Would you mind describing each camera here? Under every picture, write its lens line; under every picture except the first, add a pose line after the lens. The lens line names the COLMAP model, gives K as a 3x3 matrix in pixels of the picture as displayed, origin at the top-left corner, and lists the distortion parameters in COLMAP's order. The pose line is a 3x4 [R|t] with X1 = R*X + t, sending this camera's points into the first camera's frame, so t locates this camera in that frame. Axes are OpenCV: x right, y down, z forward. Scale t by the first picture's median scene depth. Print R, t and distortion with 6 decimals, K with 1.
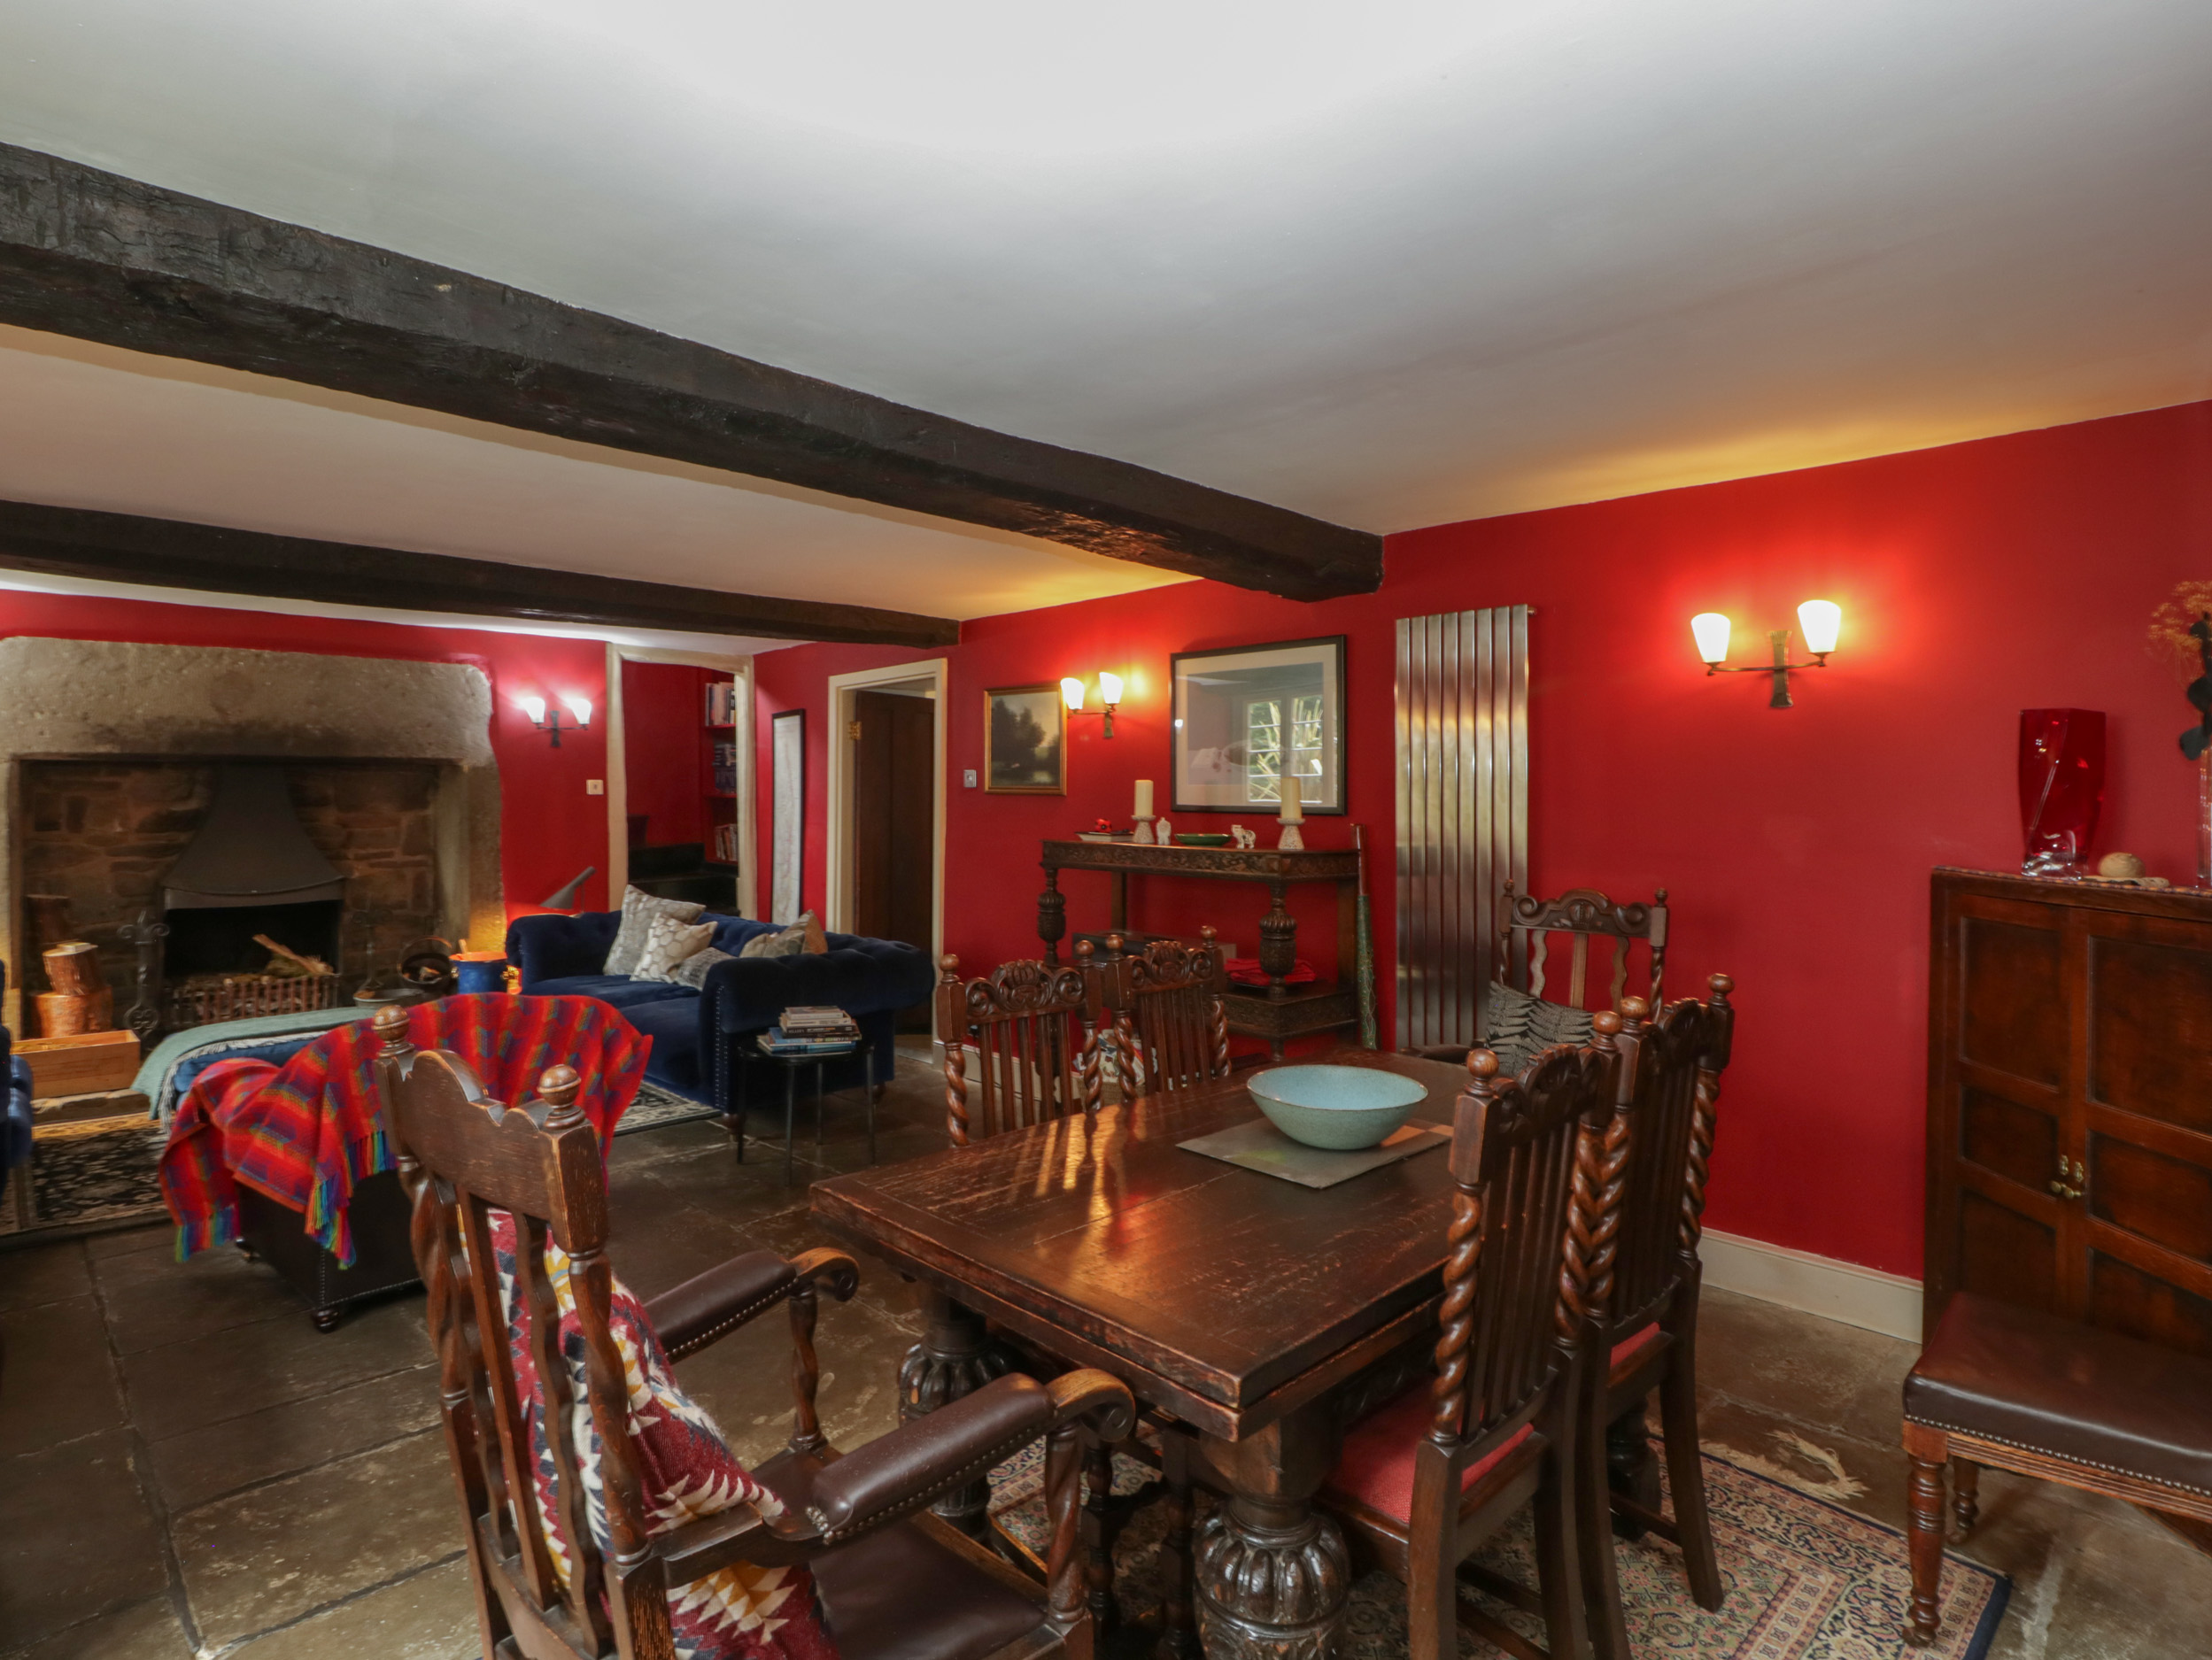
lens RADIAL K [[1147.2, 0, 1094.9], [0, 1147.2, 813.1], [0, 0, 1]] dist [0.003558, -0.015279]
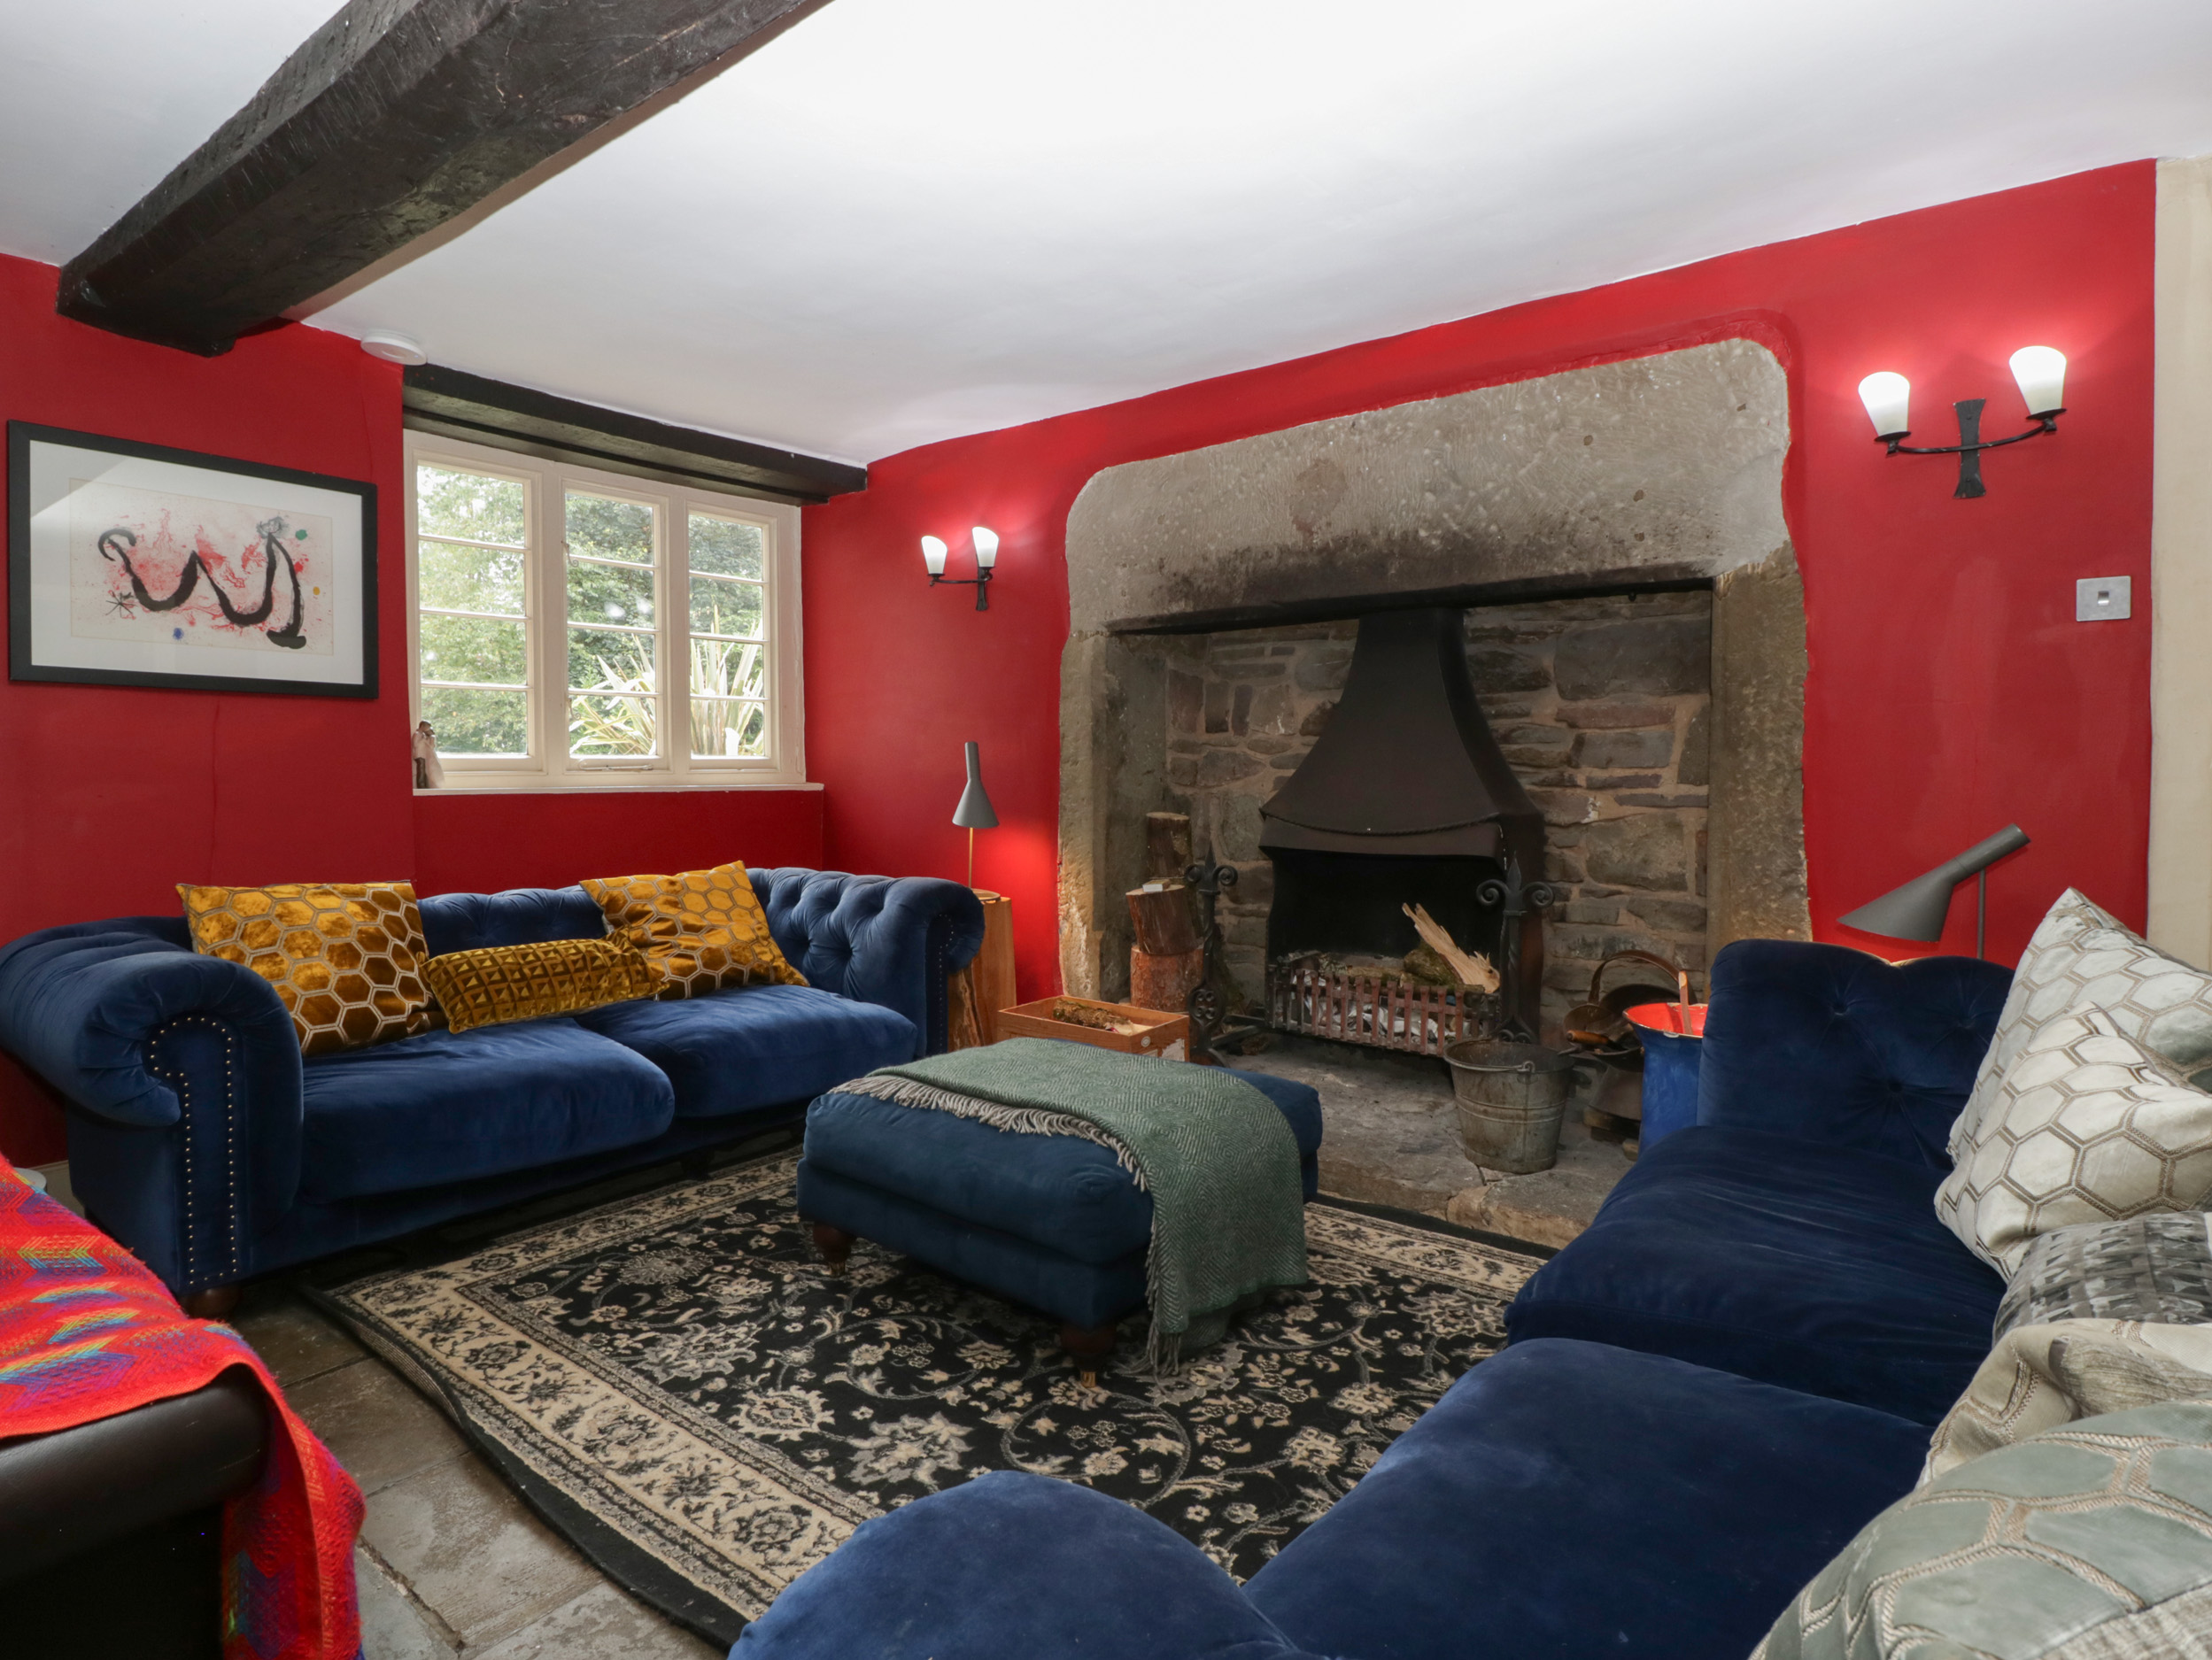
lens RADIAL K [[1147.2, 0, 1094.9], [0, 1147.2, 813.1], [0, 0, 1]] dist [0.003558, -0.015279]
pose [[0.123124, 0.040027, -0.991584, -0.157893], [-0.014685, 0.999150, 0.038509, 0.039423], [0.992283, 0.009820, 0.123607, 0.788763]]
